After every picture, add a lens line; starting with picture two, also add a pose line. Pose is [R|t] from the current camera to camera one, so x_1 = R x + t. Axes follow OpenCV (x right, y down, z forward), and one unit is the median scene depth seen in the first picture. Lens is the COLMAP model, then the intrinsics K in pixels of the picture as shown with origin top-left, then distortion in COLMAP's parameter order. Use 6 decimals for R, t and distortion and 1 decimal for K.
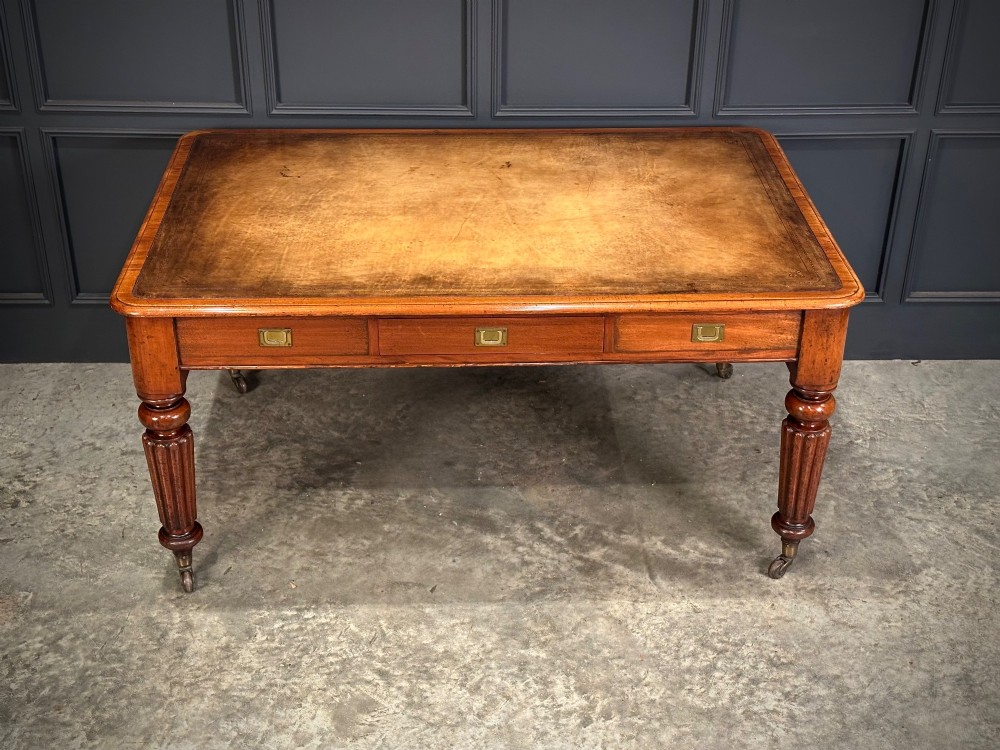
lens RADIAL K [[1391.6, 0, 502.1], [0, 1391.6, 375.6], [0, 0, 1]] dist [0.218150, -0.489882]
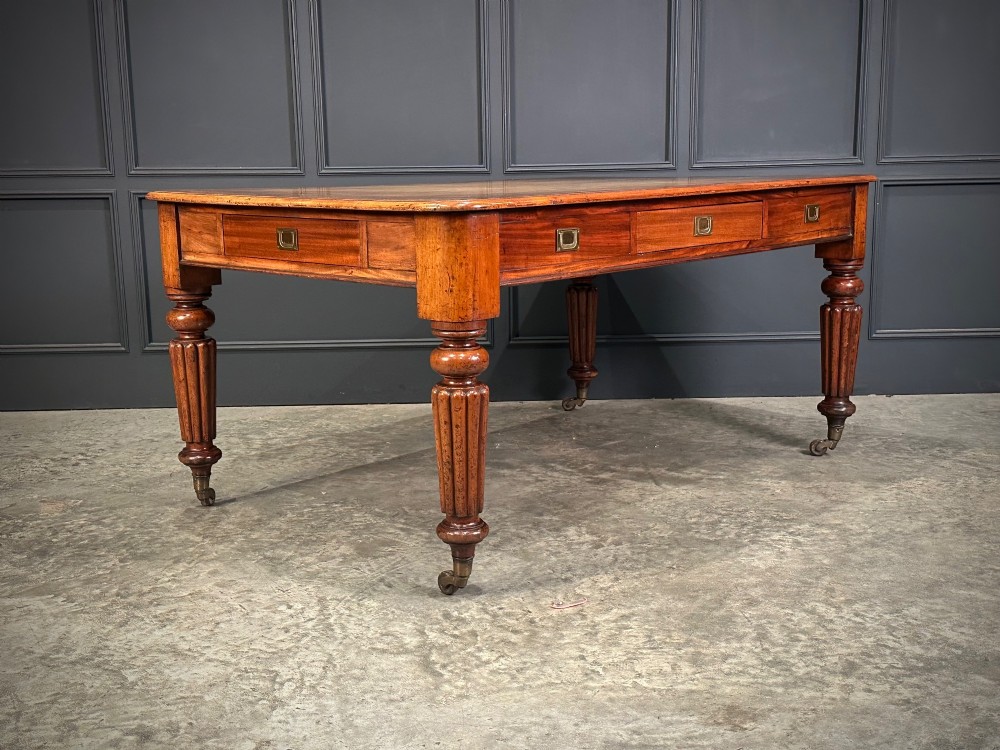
lens RADIAL K [[1185.8, 0, 497.8], [0, 1185.8, 375.5], [0, 0, 1]] dist [0.224969, -0.530205]
pose [[0.999370, -0.025539, -0.024663, 0.010059], [0.015881, 0.942862, -0.332806, 0.386645], [0.031753, 0.332204, 0.942673, 0.114889]]
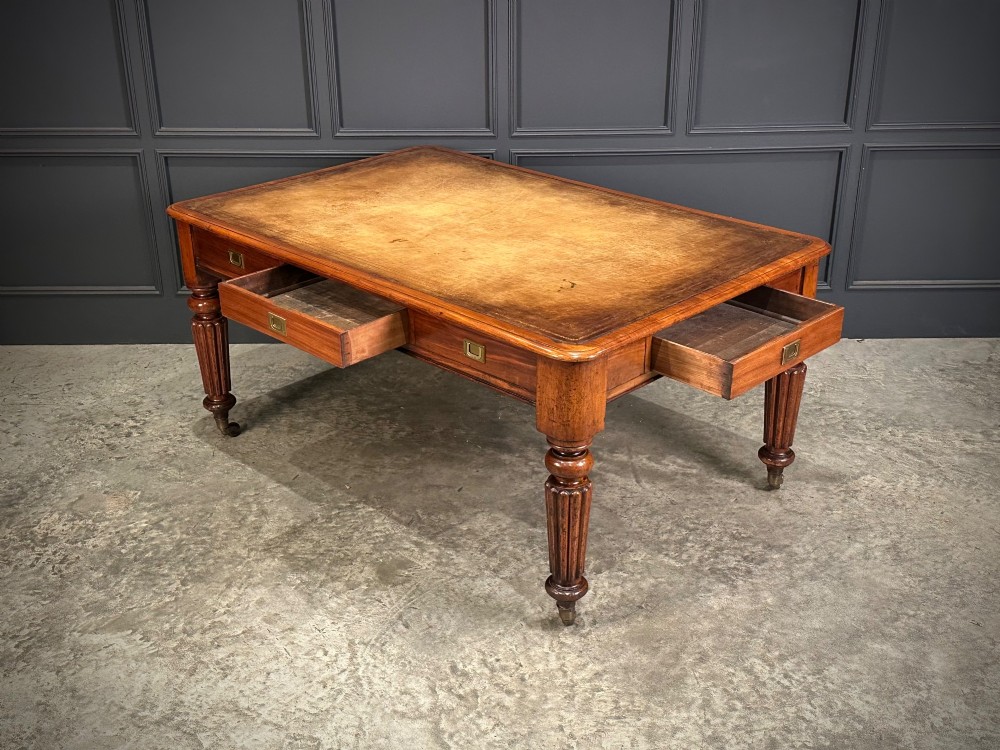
lens RADIAL K [[1190.1, 0, 498.7], [0, 1190.1, 365.8], [0, 0, 1]] dist [0.214133, -0.481137]
pose [[0.999338, -0.006940, -0.035701, 0.024270], [0.003341, 0.994991, -0.099913, 0.155256], [0.036216, 0.099727, 0.994356, -0.061964]]
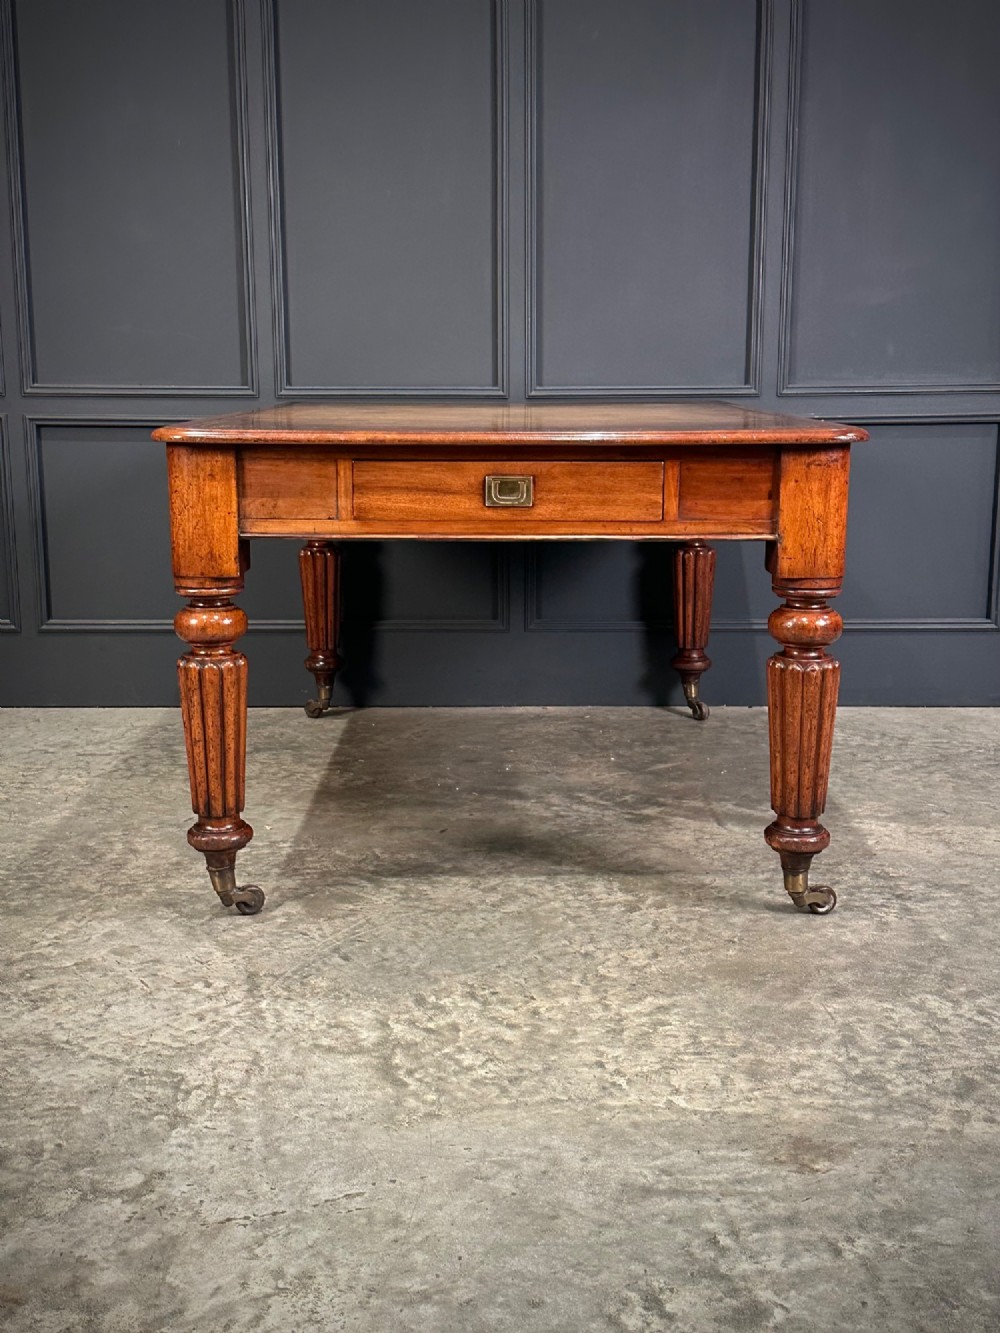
lens RADIAL K [[1580.7, 0, 504.2], [0, 1580.7, 665.0], [0, 0, 1]] dist [0.224969, -0.530205]
pose [[0.998960, -0.008500, -0.044800, 0.027427], [-0.006930, 0.942760, -0.333401, 0.377716], [0.045070, 0.333365, 0.941720, 0.128547]]
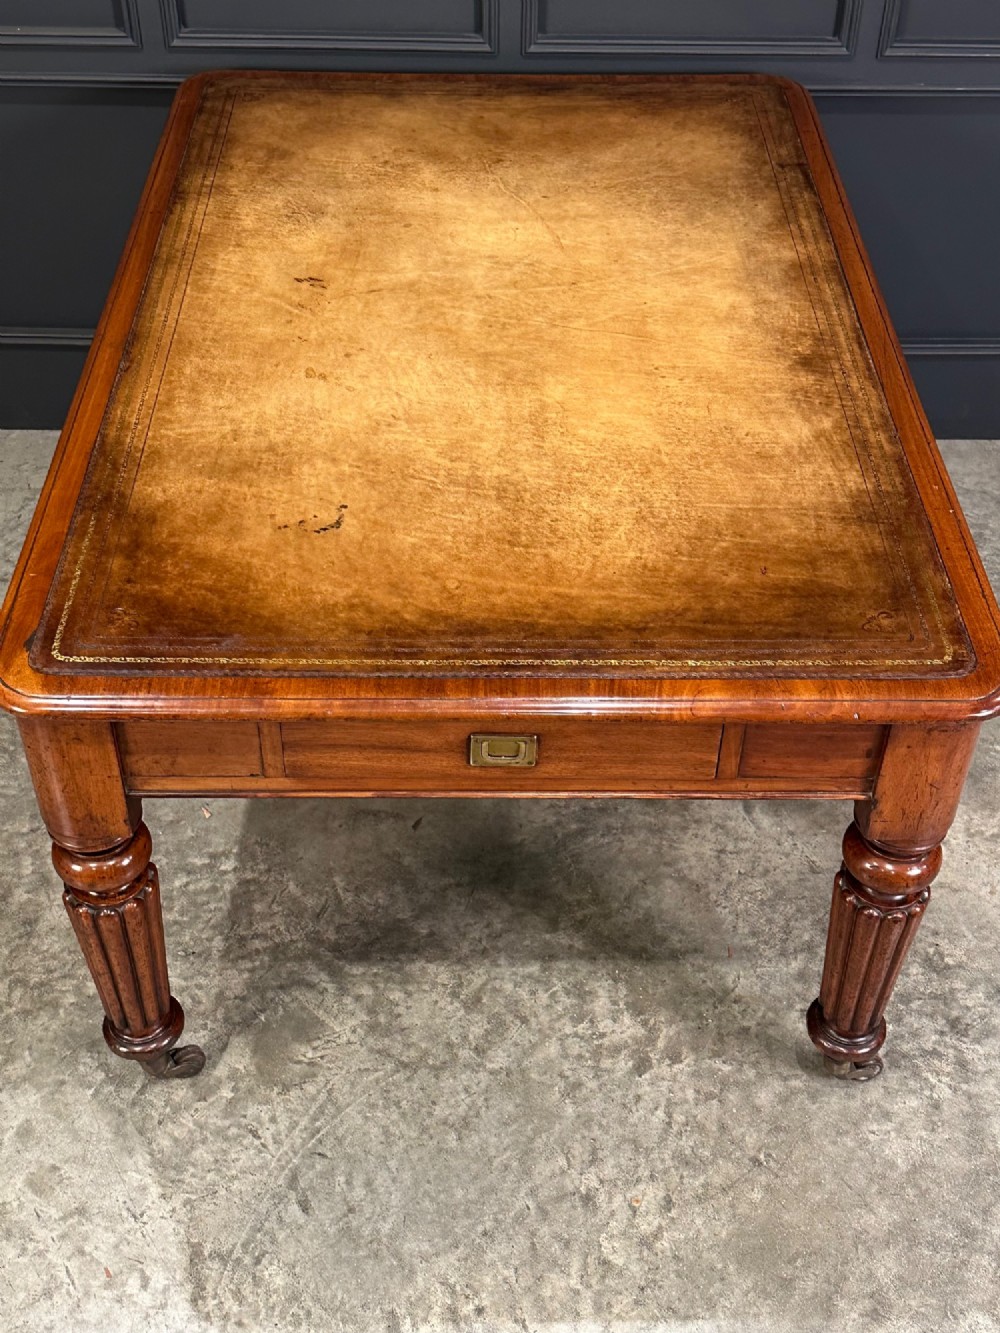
lens RADIAL K [[1581.9, 0, 510.6], [0, 1581.9, 672.5], [0, 0, 1]] dist [0.228797, -0.536584]
pose [[0.999550, 0.020192, -0.022176, 0.010860], [-0.015211, 0.978563, 0.205386, -0.076261], [0.025848, -0.204957, 0.978430, 0.288511]]
